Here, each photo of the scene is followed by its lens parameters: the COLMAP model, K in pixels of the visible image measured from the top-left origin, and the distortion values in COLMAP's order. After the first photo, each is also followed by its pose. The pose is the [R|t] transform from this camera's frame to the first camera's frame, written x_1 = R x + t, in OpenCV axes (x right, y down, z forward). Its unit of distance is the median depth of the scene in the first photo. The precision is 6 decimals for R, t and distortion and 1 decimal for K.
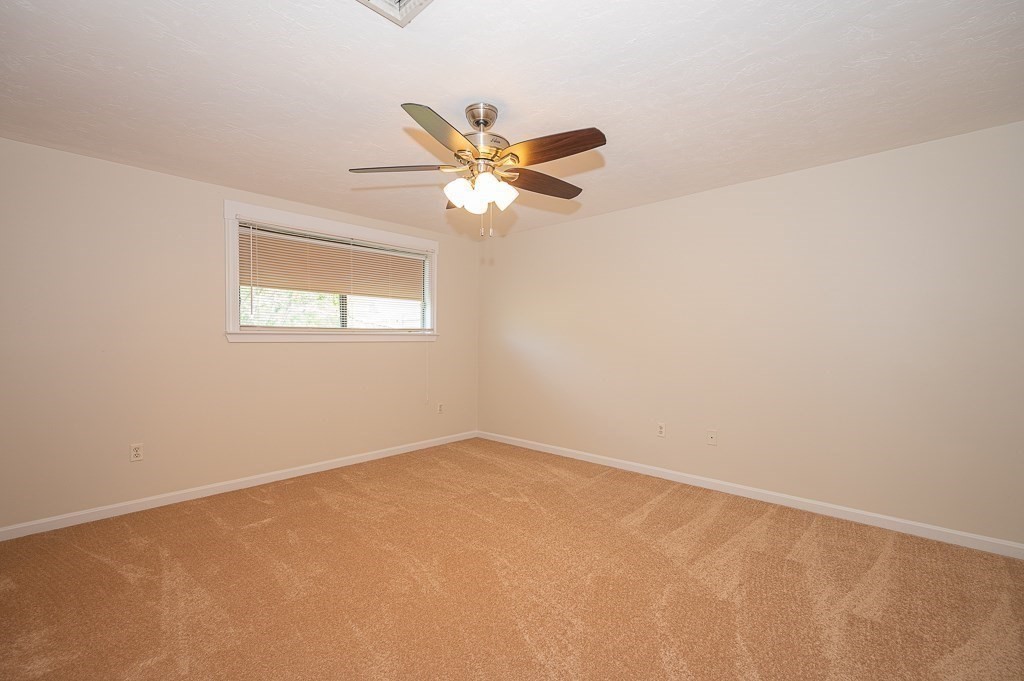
lens RADIAL K [[440.1, 0, 509.7], [0, 440.1, 339.6], [0, 0, 1]] dist [0.003710, 0.000458]
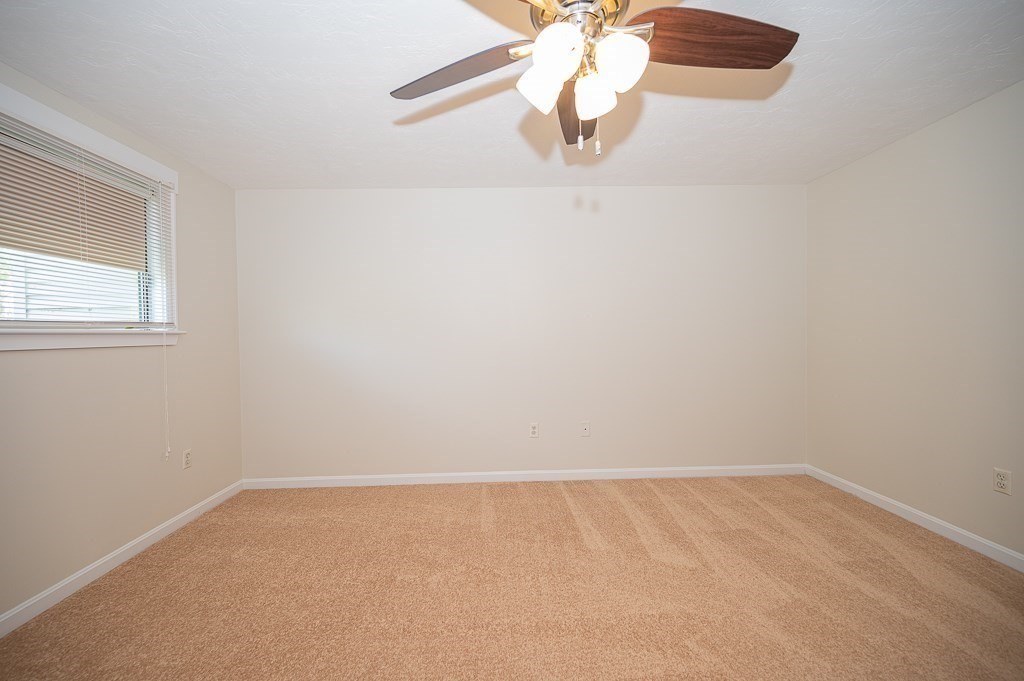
lens RADIAL K [[403.0, 0, 512.1], [0, 403.0, 336.0], [0, 0, 1]] dist [0.006012, -0.000008]
pose [[0.712375, -0.015151, 0.701636, -0.480413], [0.019511, 0.999808, 0.001780, 0.000985], [-0.701528, 0.012421, 0.712534, 0.676802]]
